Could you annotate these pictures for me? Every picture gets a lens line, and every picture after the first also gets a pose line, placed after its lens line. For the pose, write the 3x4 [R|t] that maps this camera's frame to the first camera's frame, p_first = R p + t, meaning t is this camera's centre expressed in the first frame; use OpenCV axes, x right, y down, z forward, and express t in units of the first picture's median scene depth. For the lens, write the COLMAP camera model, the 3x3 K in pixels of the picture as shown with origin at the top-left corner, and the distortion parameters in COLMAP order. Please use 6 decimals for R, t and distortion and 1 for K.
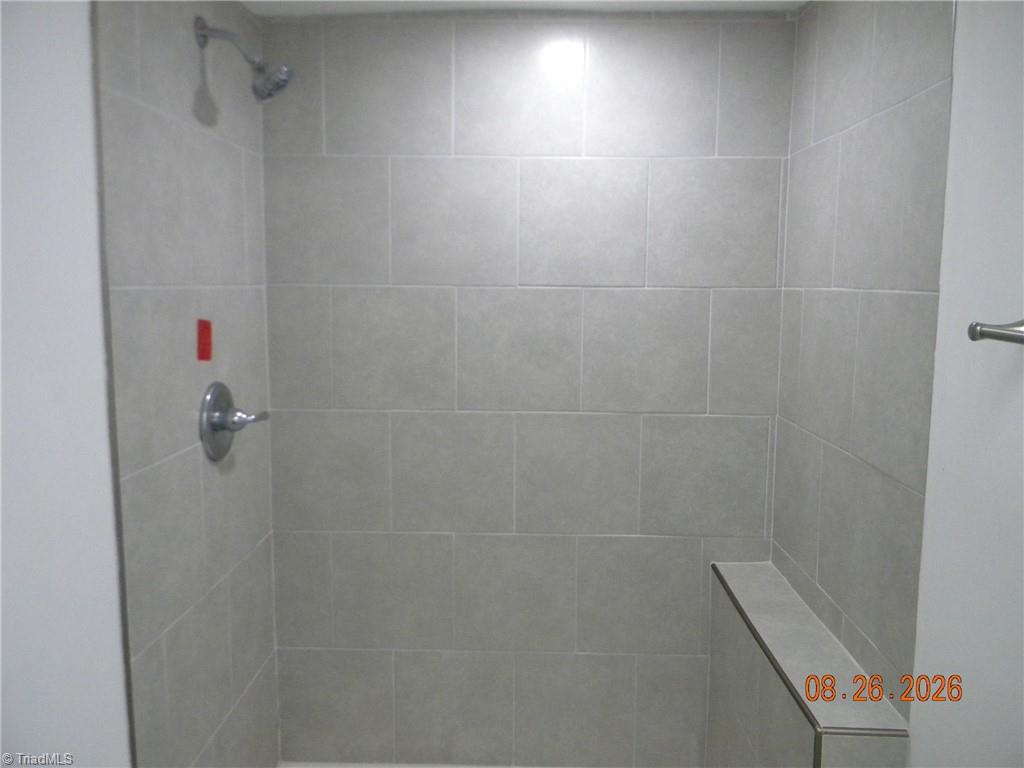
lens RADIAL K [[852.4, 0, 512.0], [0, 852.4, 384.0], [0, 0, 1]] dist [0.005315, 0.008702]
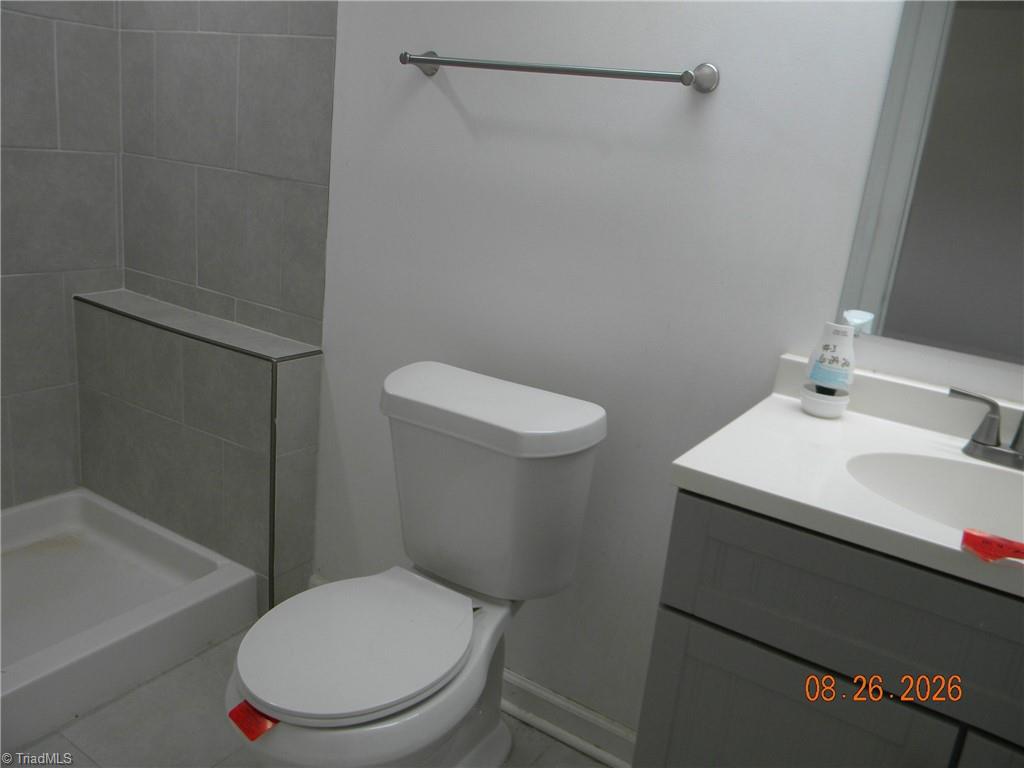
lens RADIAL K [[852.4, 0, 512.0], [0, 852.4, 384.0], [0, 0, 1]] dist [0.005315, 0.008702]
pose [[0.537373, -0.196561, 0.820118, -0.453513], [0.013009, 0.974275, 0.224985, 0.101893], [-0.843245, -0.110232, 0.526106, -0.052952]]
